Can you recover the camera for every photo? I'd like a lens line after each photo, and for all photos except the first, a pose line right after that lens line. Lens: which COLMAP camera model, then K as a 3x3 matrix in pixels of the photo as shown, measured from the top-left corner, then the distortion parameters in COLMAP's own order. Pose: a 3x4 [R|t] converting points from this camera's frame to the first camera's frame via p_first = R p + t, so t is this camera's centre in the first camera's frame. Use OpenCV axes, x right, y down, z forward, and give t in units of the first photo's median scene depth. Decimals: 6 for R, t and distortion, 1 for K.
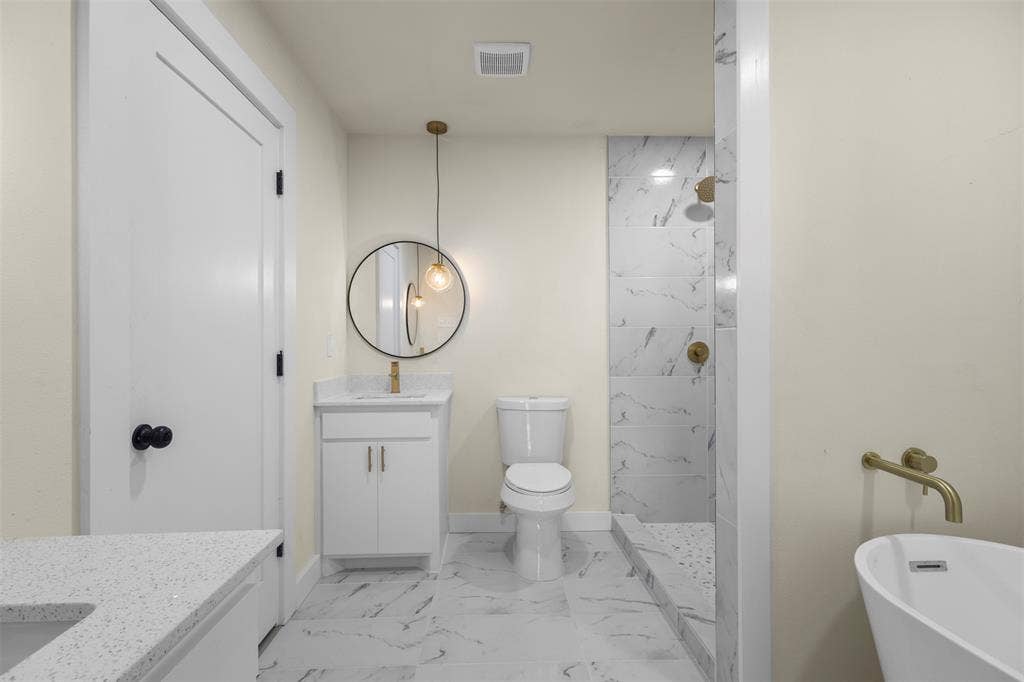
lens RADIAL K [[497.0, 0, 513.9], [0, 497.0, 349.6], [0, 0, 1]] dist [0.003631, -0.000850]
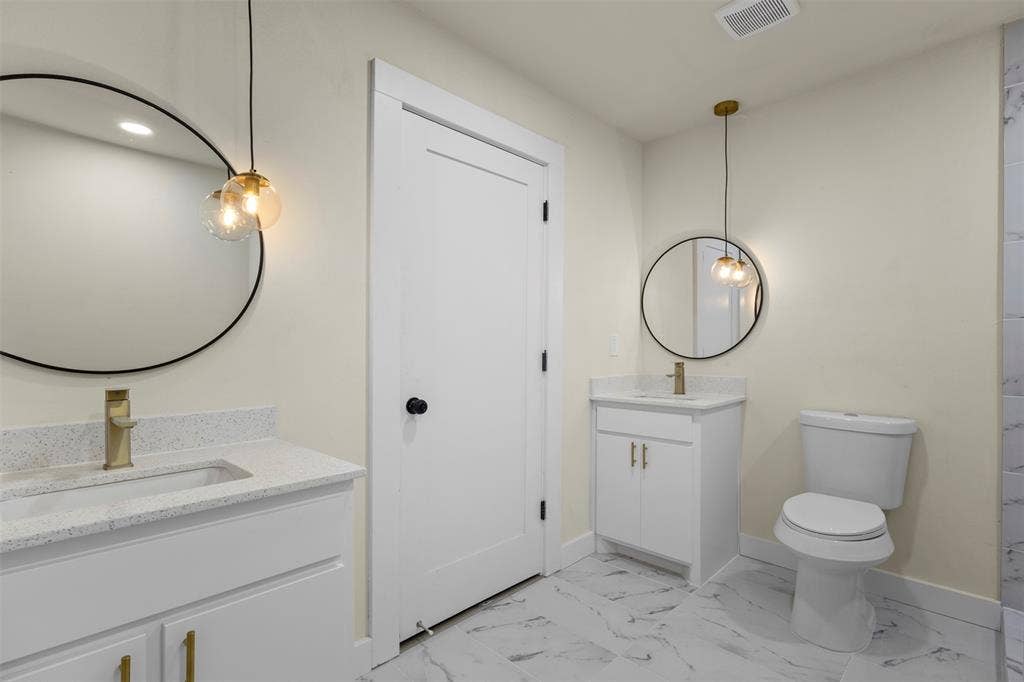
lens RADIAL K [[497.0, 0, 503.9], [0, 497.0, 352.2], [0, 0, 1]] dist [0.003631, -0.000850]
pose [[0.665179, 0.012937, -0.746571, 0.305485], [-0.008621, 0.999916, 0.009646, -0.002929], [0.746634, 0.000020, 0.665235, 0.099961]]
